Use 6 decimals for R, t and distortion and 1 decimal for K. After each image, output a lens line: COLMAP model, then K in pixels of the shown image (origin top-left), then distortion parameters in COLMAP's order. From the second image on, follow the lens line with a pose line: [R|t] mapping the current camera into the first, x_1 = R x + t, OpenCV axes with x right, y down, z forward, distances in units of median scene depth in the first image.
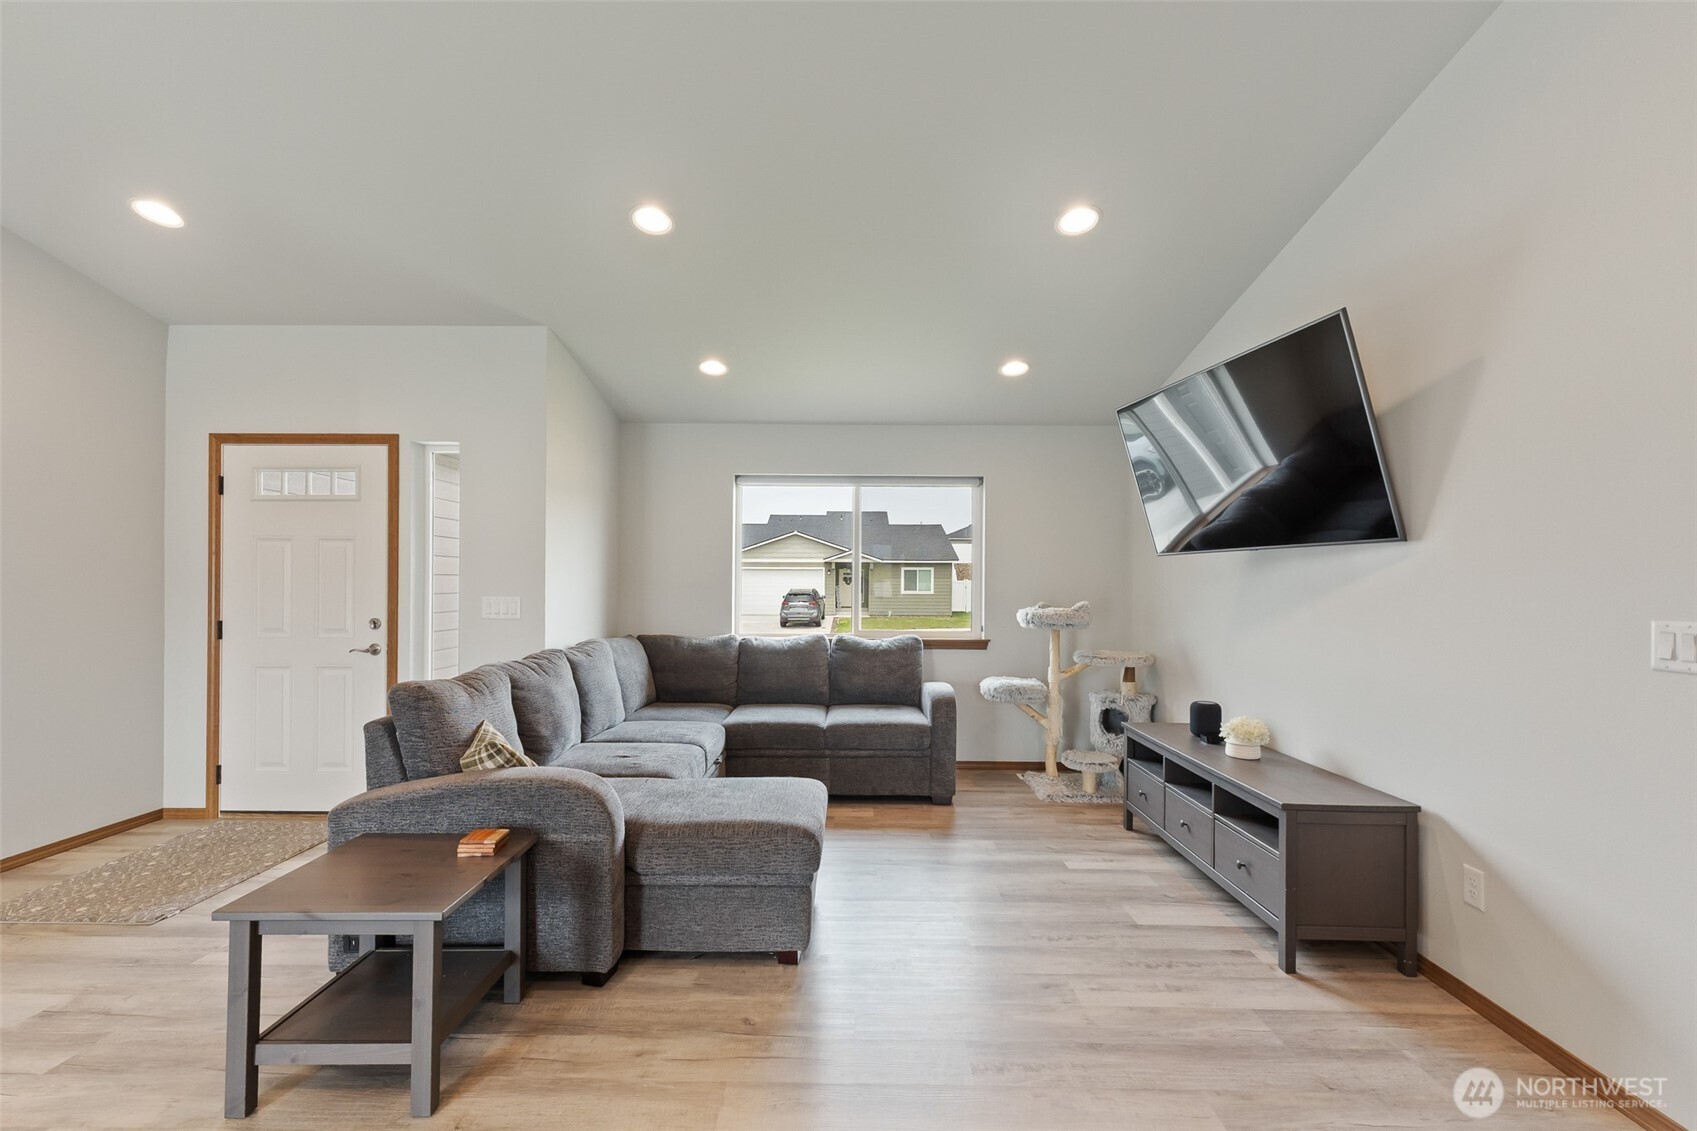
lens RADIAL K [[730.9, 0, 841.7], [0, 730.9, 581.8], [0, 0, 1]] dist [0.002497, 0.000297]
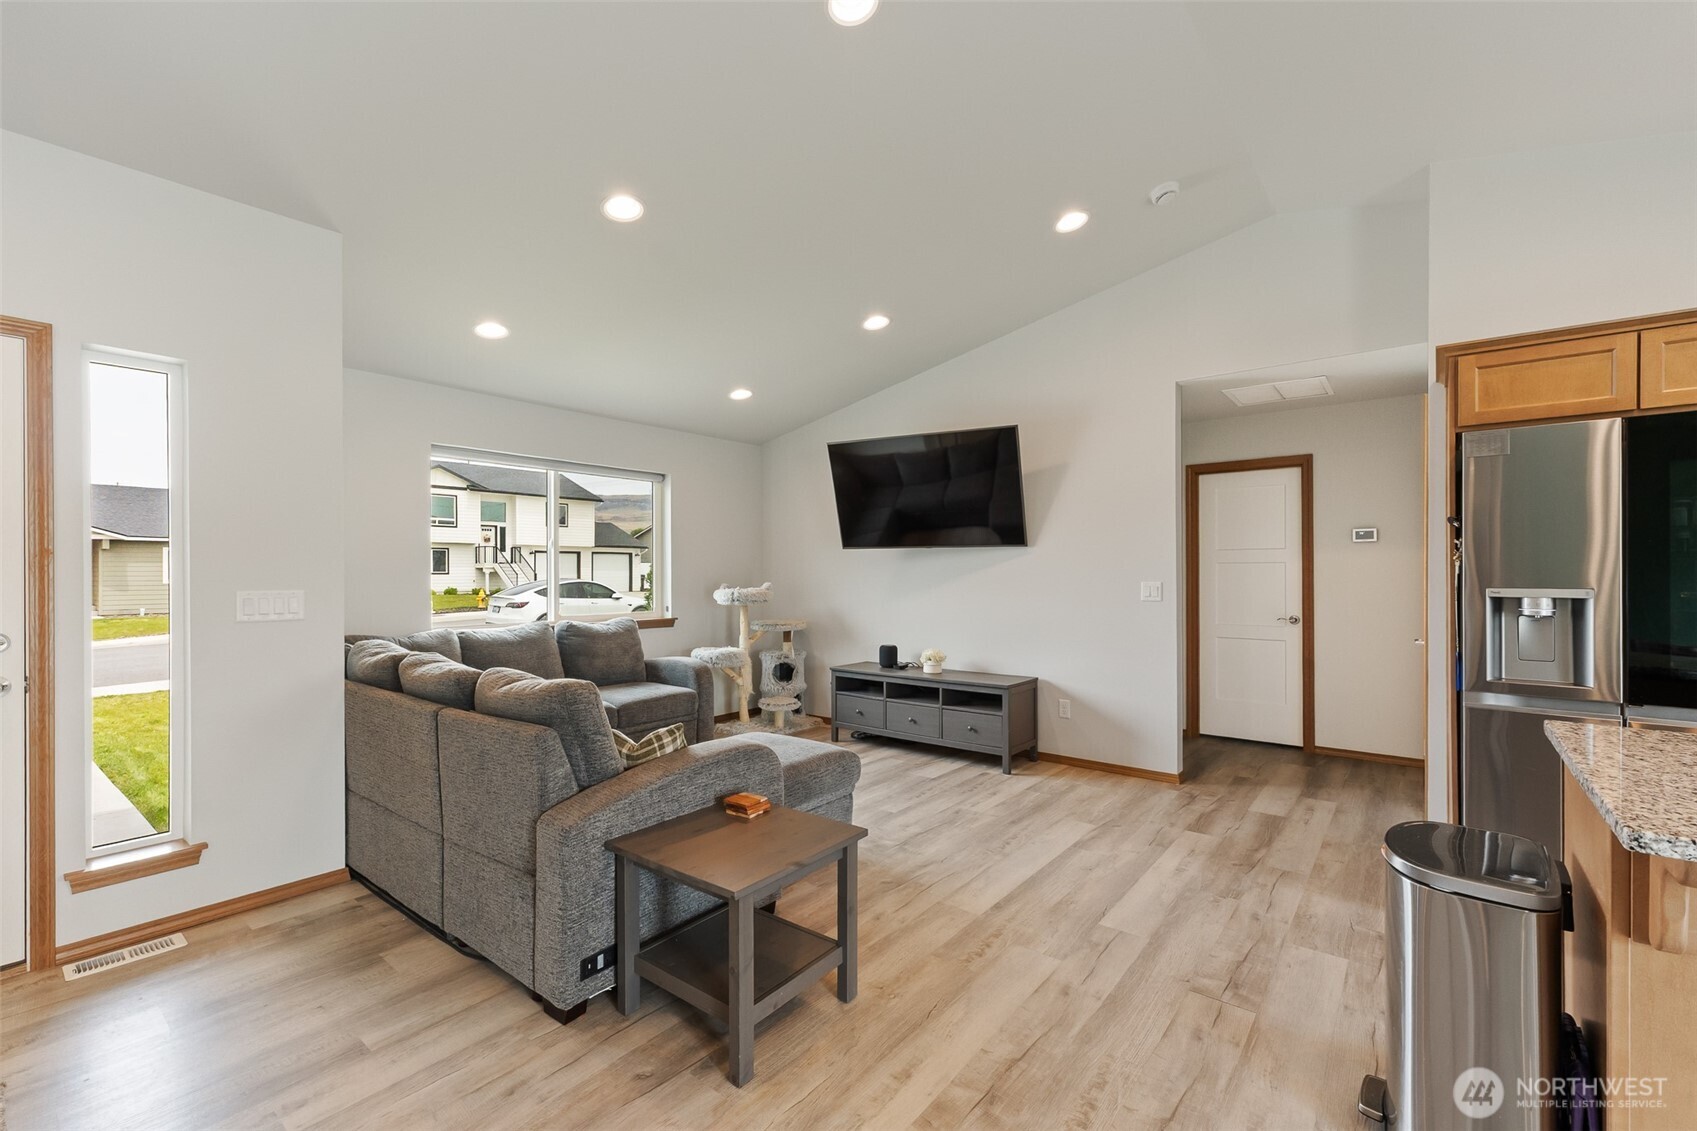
lens RADIAL K [[722.2, 0, 850.4], [0, 722.2, 572.2], [0, 0, 1]] dist [0.004528, 0.000015]
pose [[0.610540, -0.006520, 0.791959, -0.653059], [0.000518, 0.999969, 0.007833, -0.002111], [-0.791985, -0.004372, 0.610524, 0.108551]]
